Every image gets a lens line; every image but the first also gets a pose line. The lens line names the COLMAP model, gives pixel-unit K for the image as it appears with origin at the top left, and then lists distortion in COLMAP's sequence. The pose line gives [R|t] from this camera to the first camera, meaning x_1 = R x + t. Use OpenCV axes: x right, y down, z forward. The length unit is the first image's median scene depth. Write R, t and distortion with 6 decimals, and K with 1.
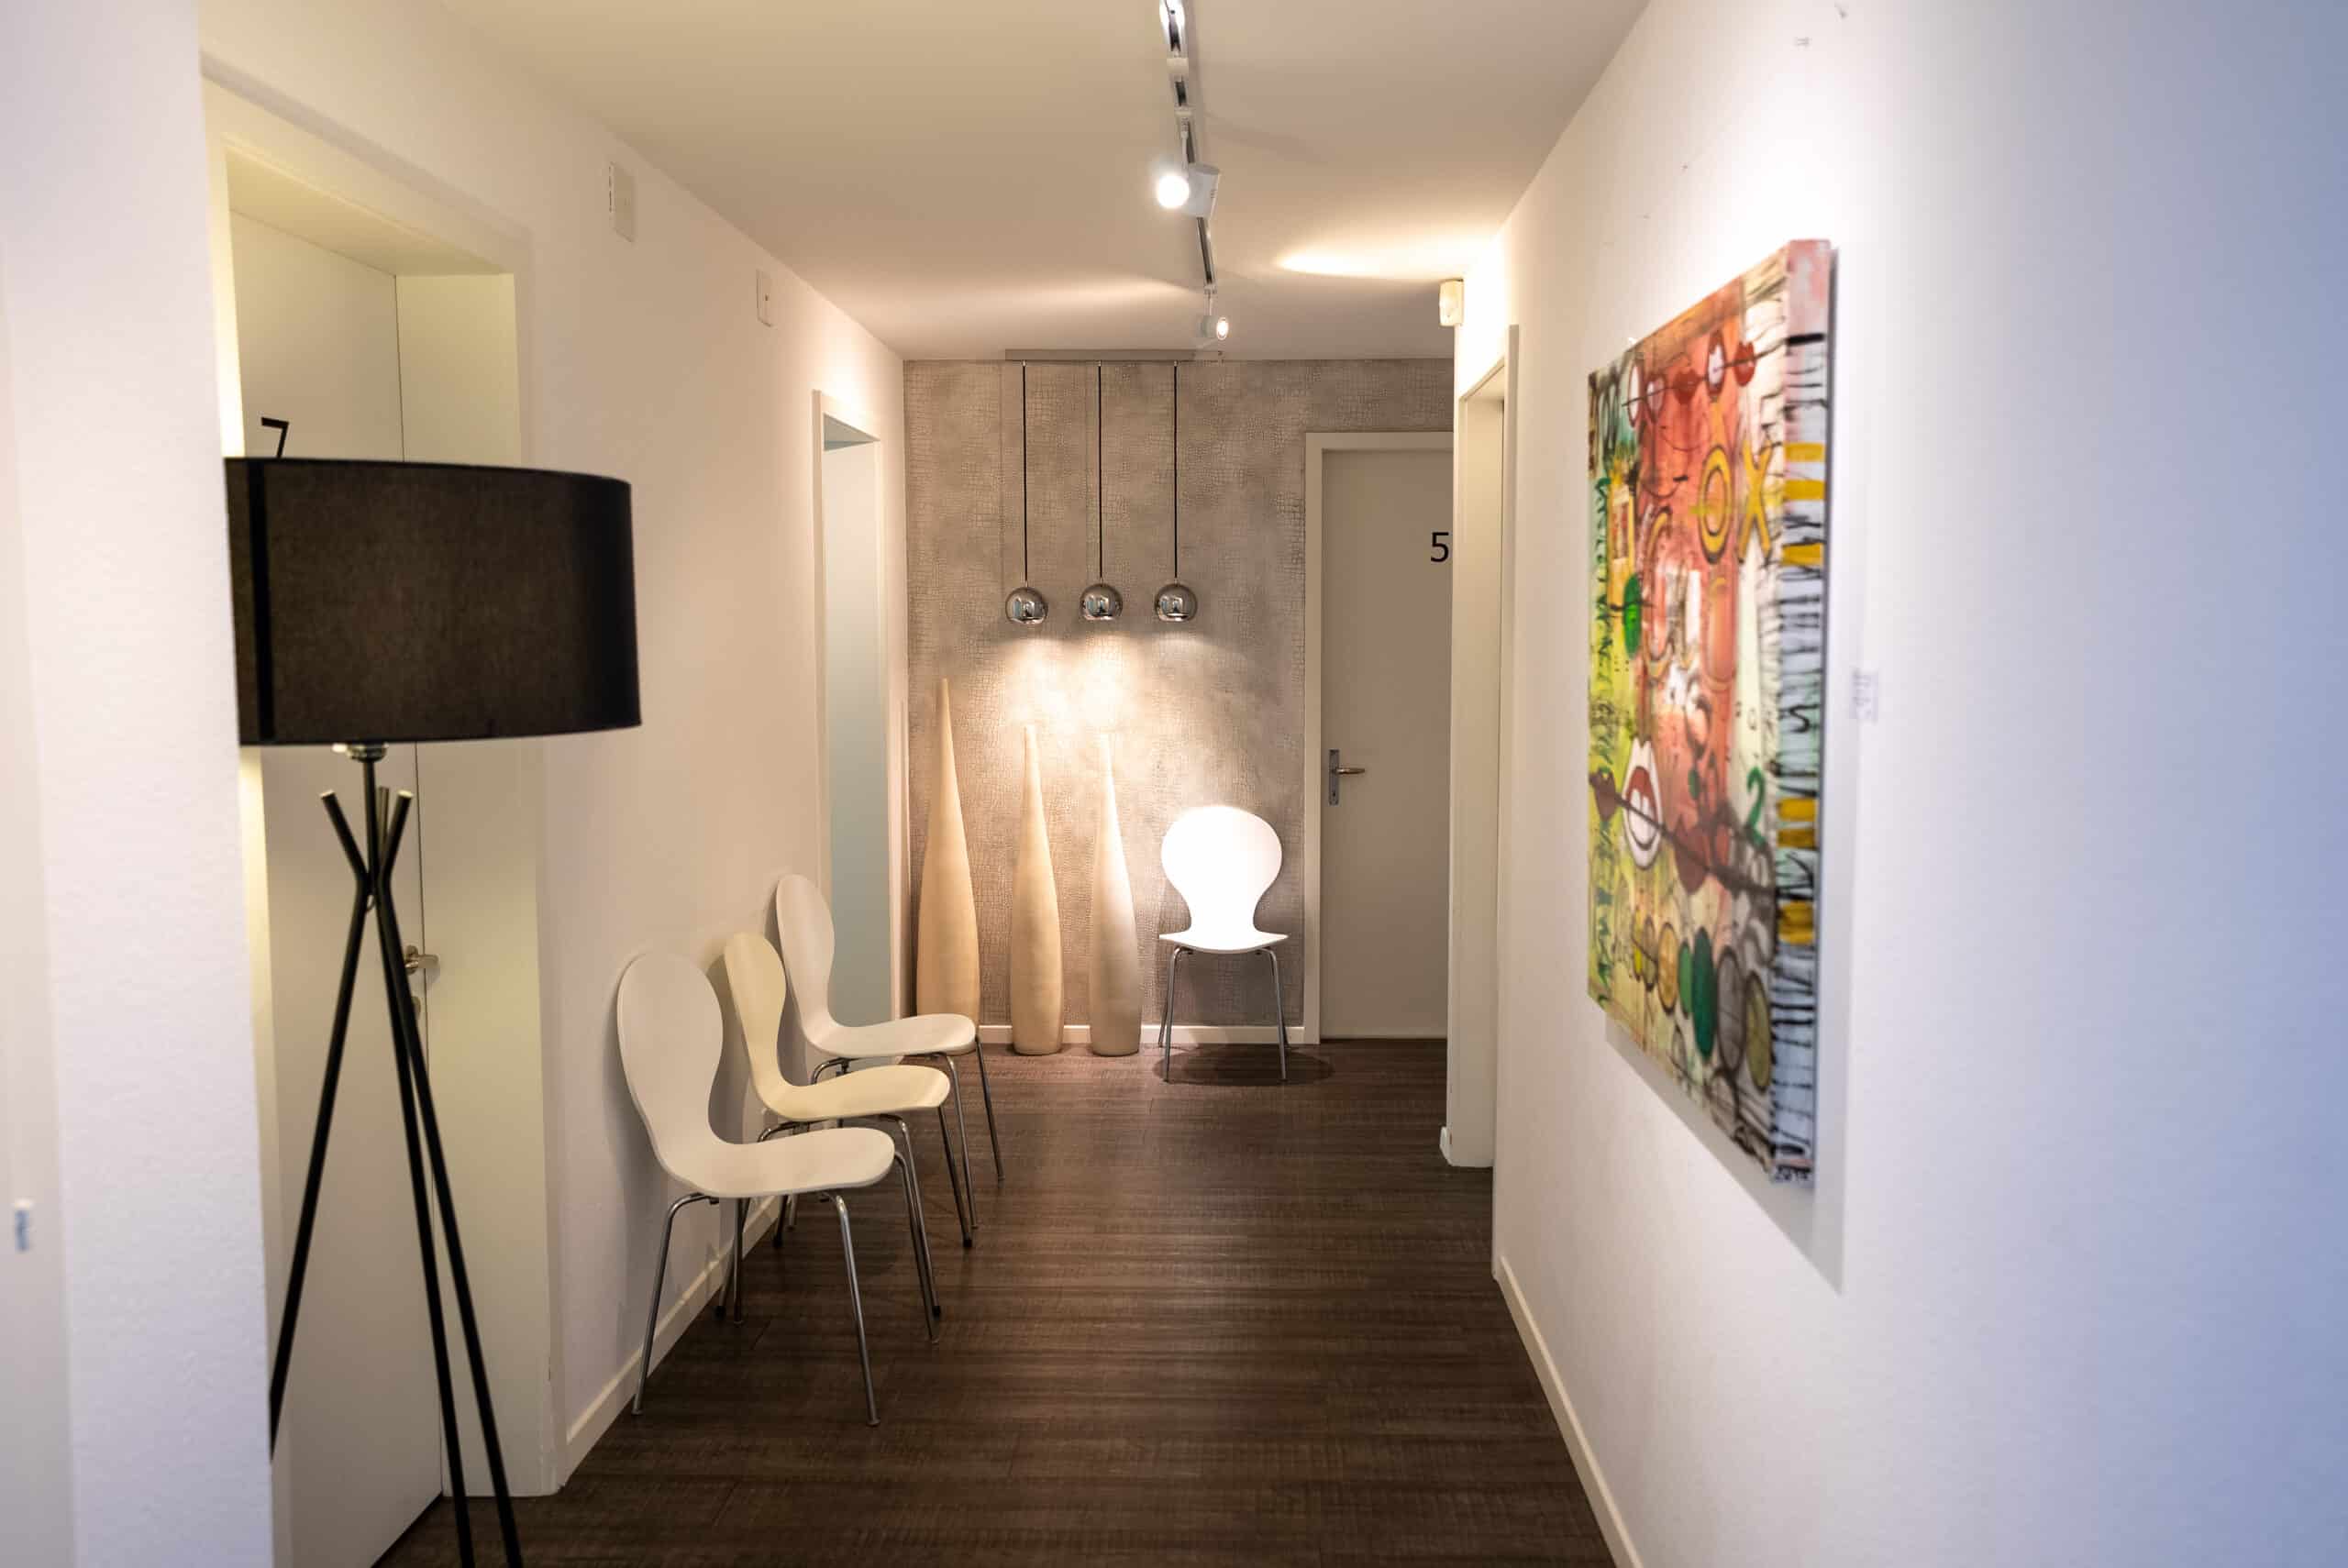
lens RADIAL K [[1893.7, 0, 1178.2], [0, 1893.7, 784.6], [0, 0, 1]] dist [0.001760, 0.000429]
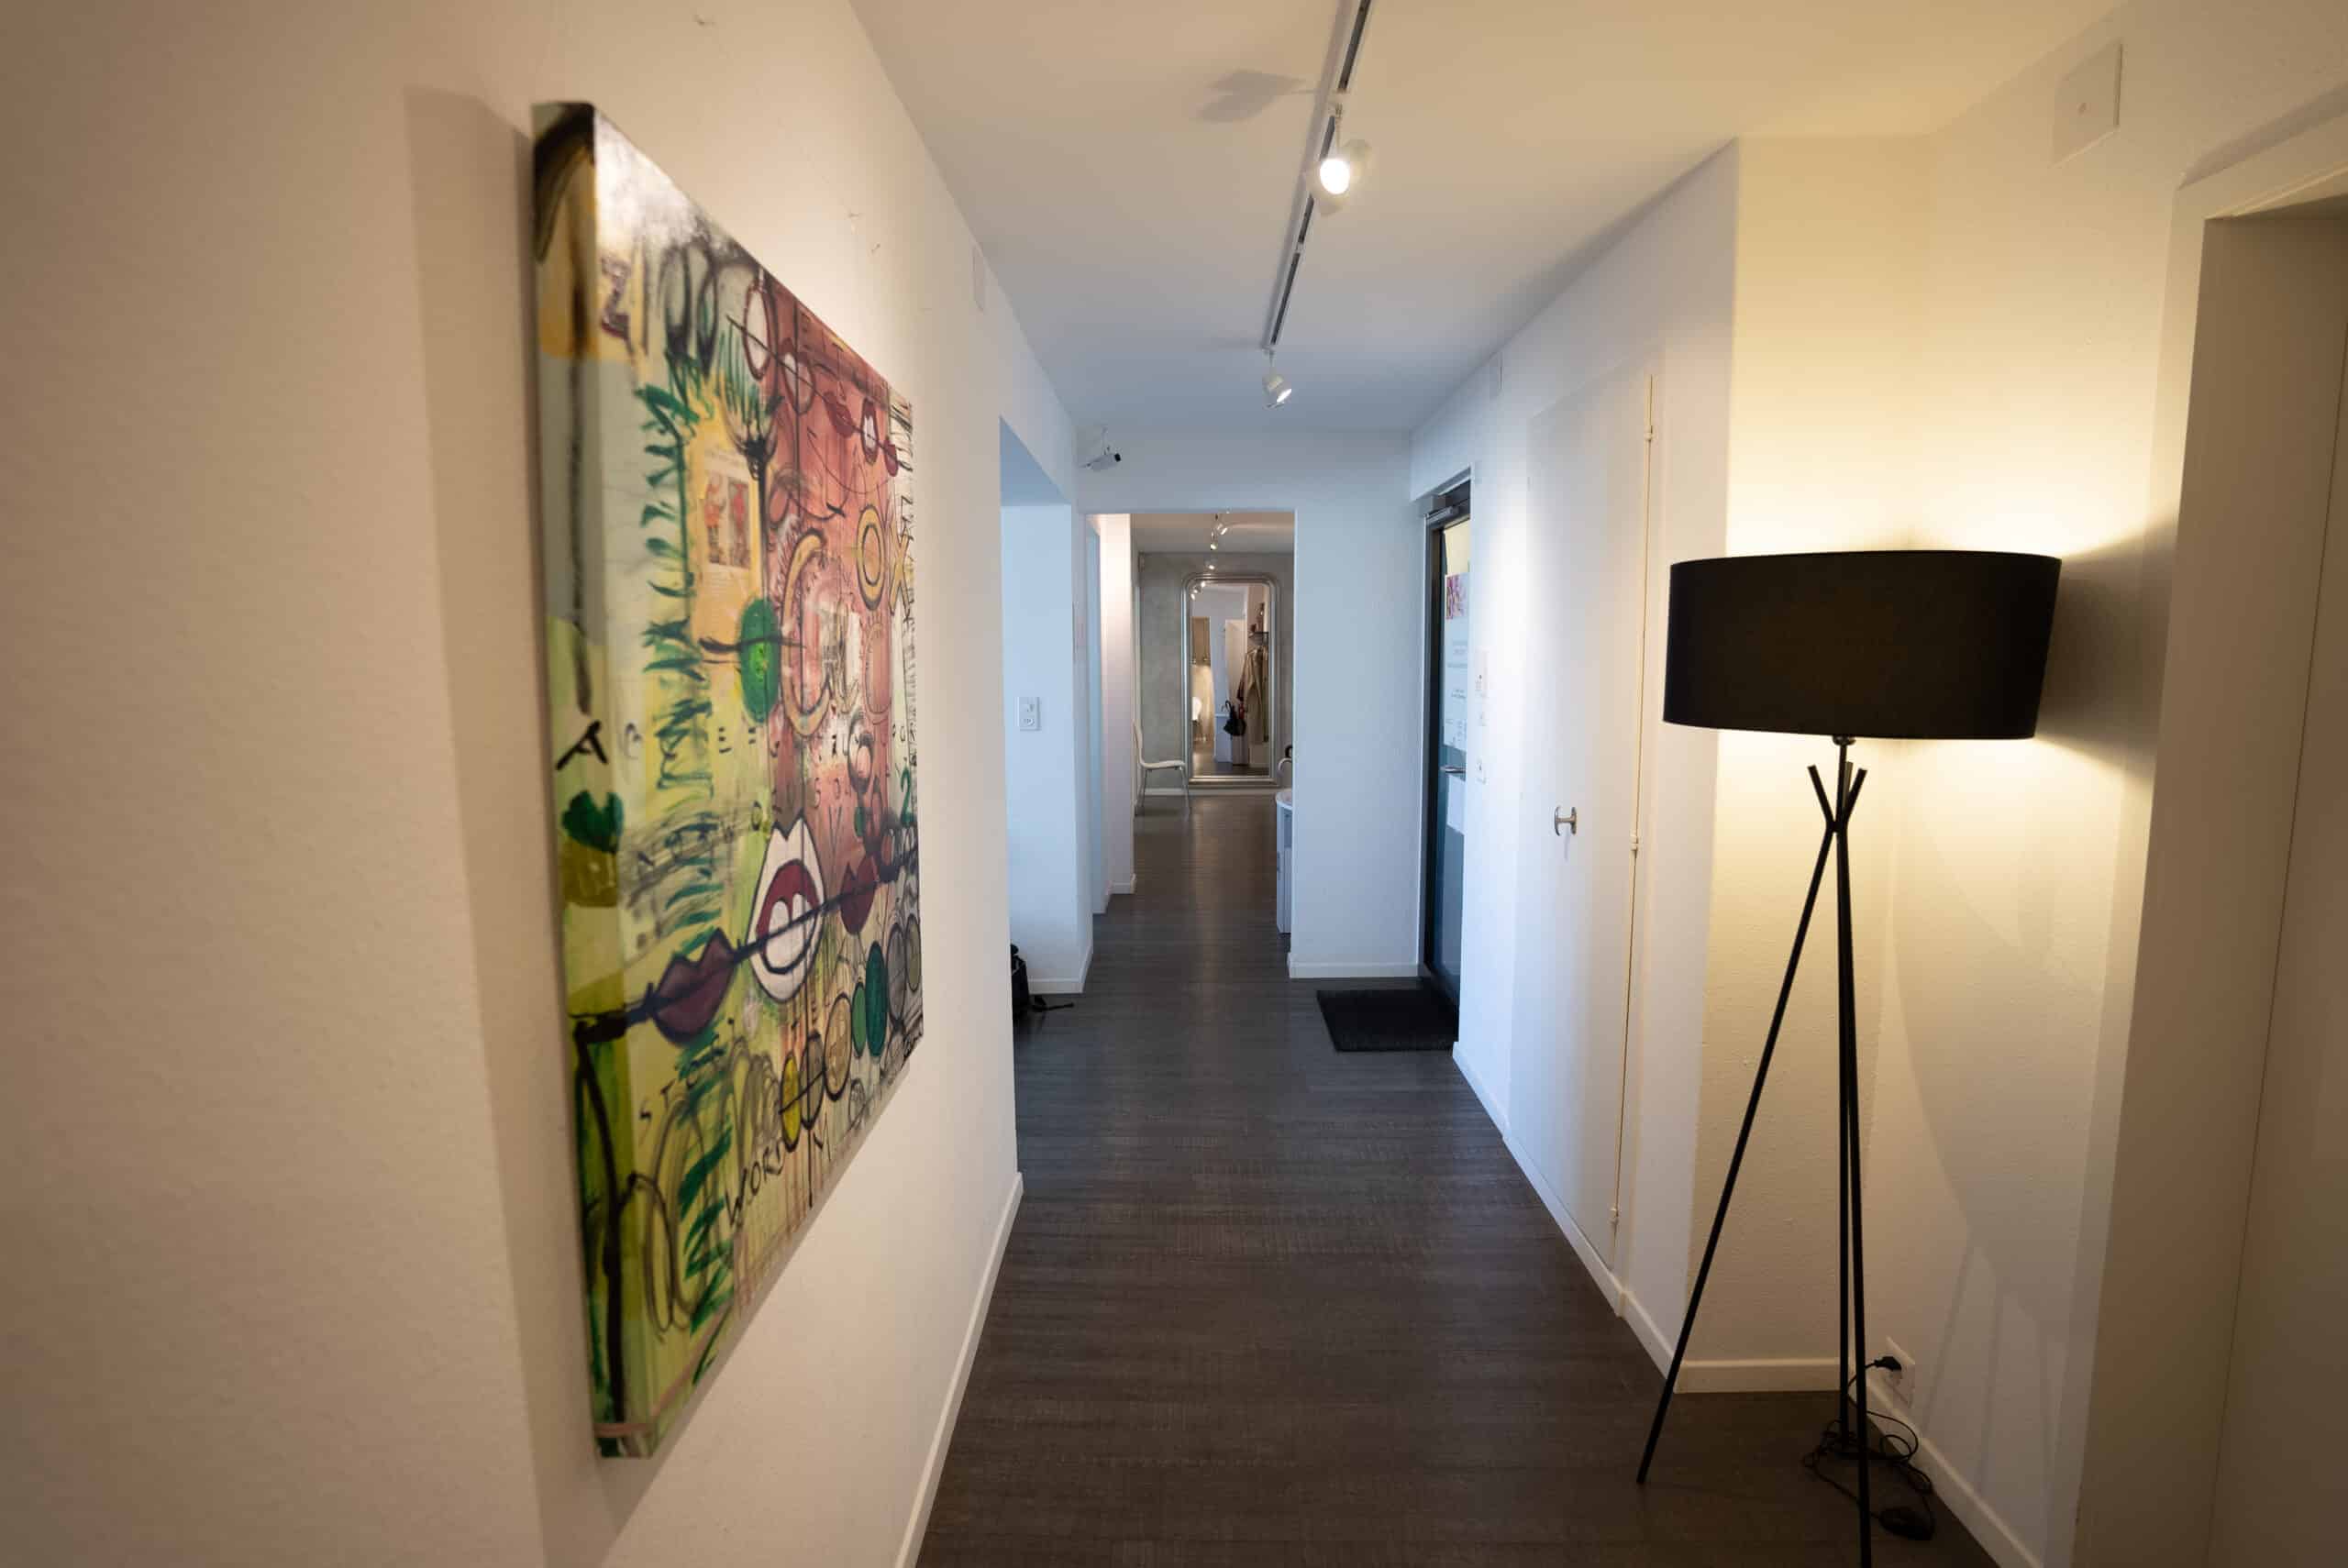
lens RADIAL K [[1146.4, 0, 1179.3], [0, 1146.4, 773.3], [0, 0, 1]] dist [0.000973, 0.000145]
pose [[-0.999637, 0.011959, -0.024154, 0.109989], [0.007039, 0.980907, 0.194351, -0.140454], [0.026017, 0.194110, -0.980635, 1.554083]]
